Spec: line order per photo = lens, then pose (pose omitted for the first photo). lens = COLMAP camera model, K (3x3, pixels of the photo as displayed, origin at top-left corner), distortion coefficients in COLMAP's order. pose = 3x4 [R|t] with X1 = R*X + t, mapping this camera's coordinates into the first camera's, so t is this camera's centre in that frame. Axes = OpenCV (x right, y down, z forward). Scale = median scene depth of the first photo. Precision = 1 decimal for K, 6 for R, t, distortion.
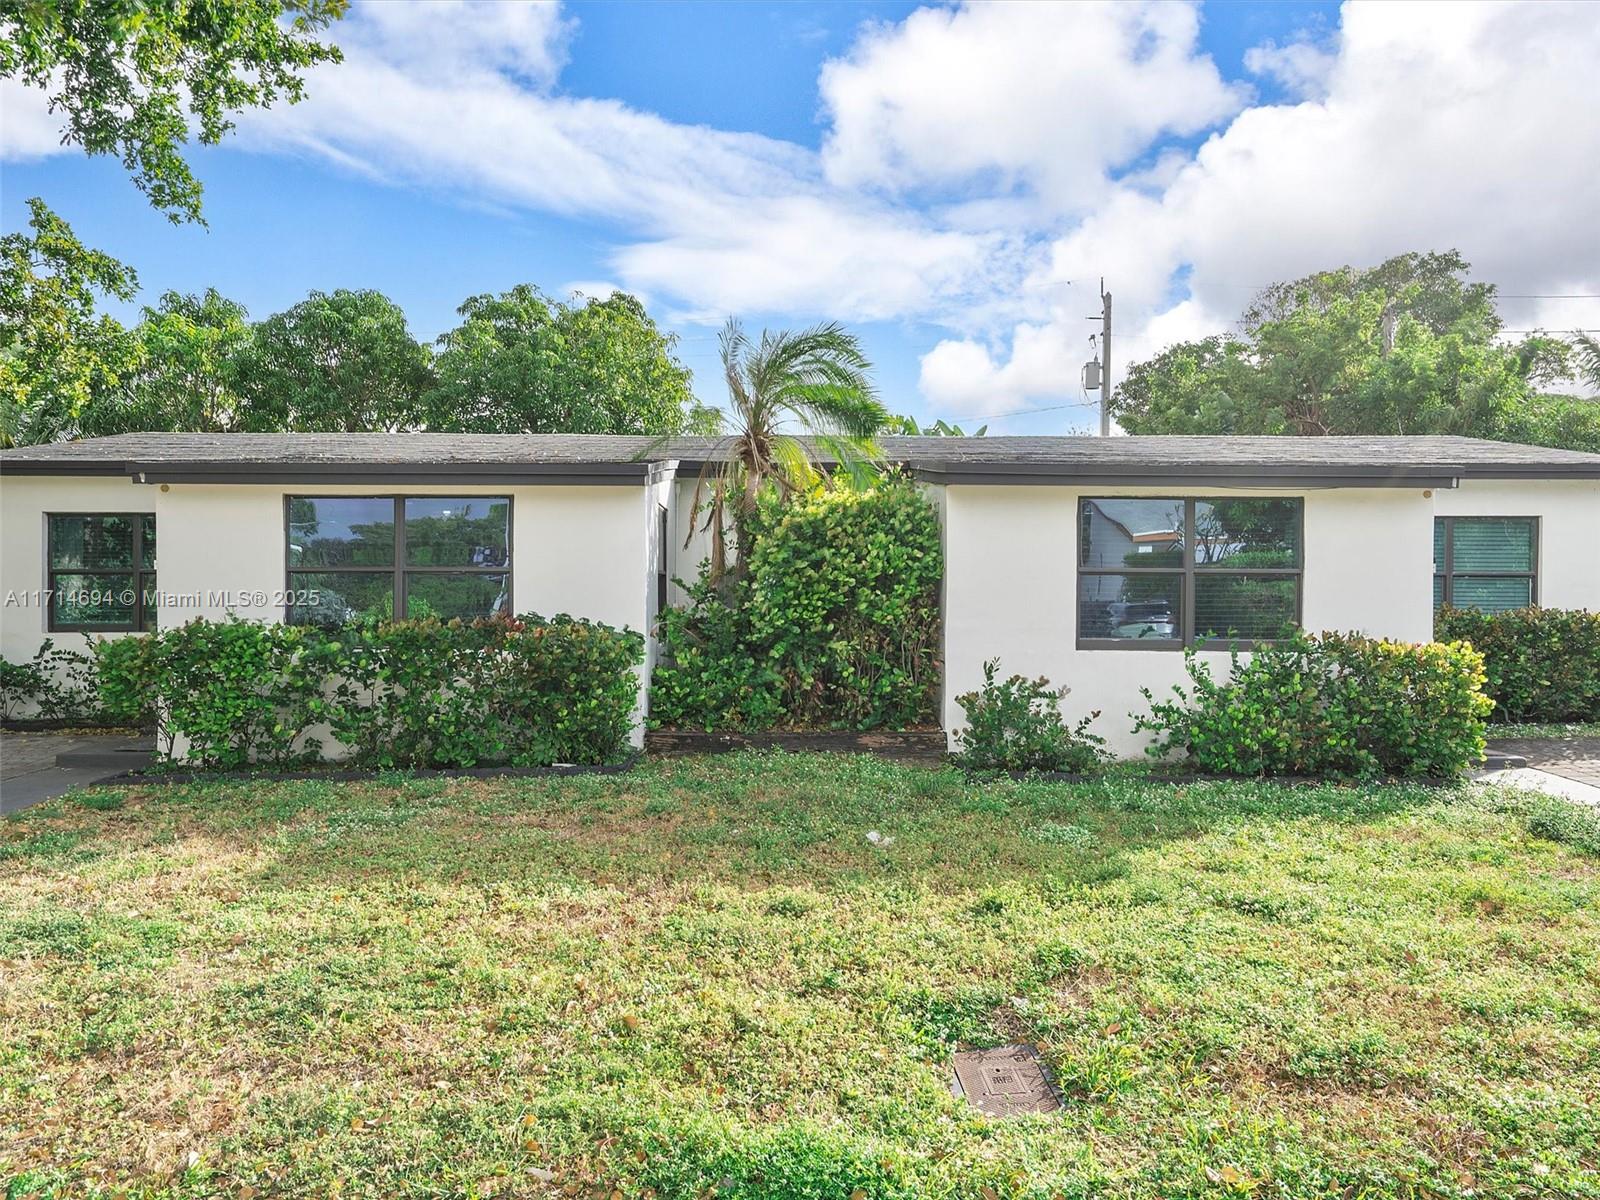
lens RADIAL K [[896.1, 0, 800.0], [0, 896.1, 600.0], [0, 0, 1]] dist [0.000833, 0.001360]
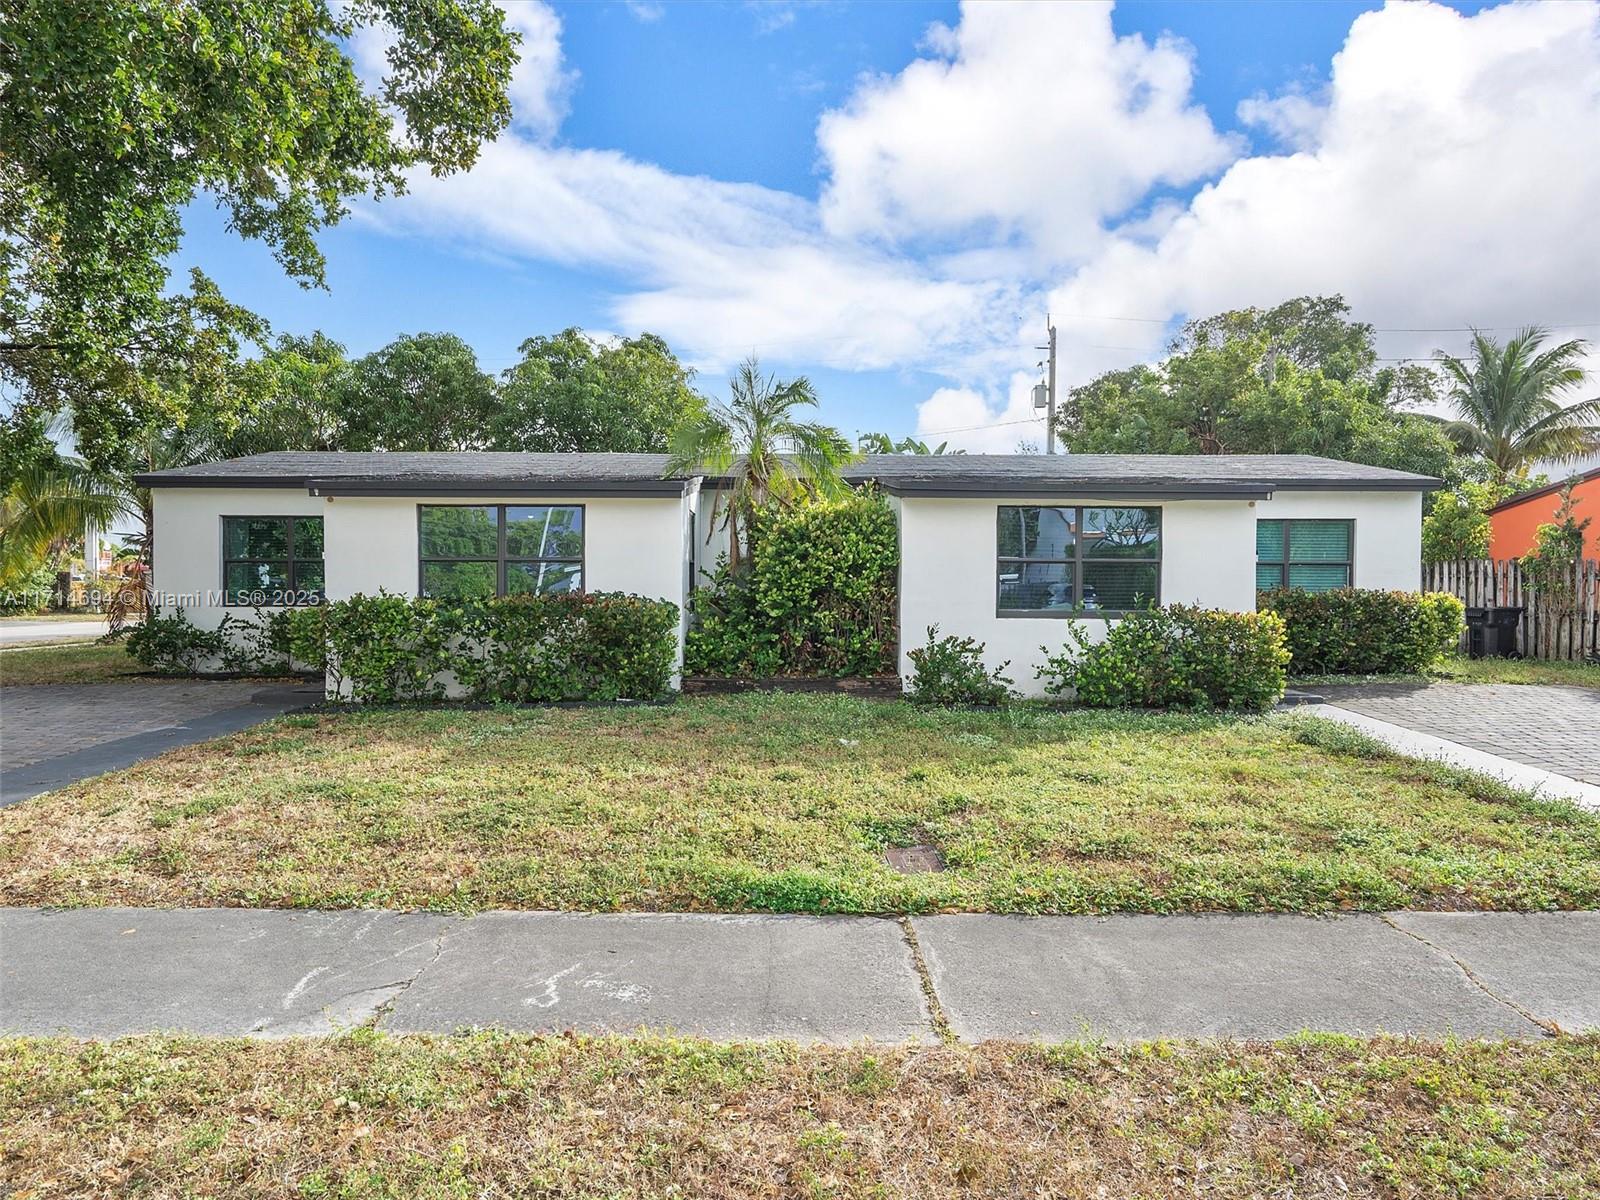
lens RADIAL K [[896.1, 0, 800.0], [0, 896.1, 600.0], [0, 0, 1]] dist [0.000833, 0.001360]
pose [[0.999986, 0.000294, 0.005195, 0.001233], [-0.000356, 0.999929, 0.011918, 0.011973], [-0.005191, -0.011920, 0.999915, -0.372718]]
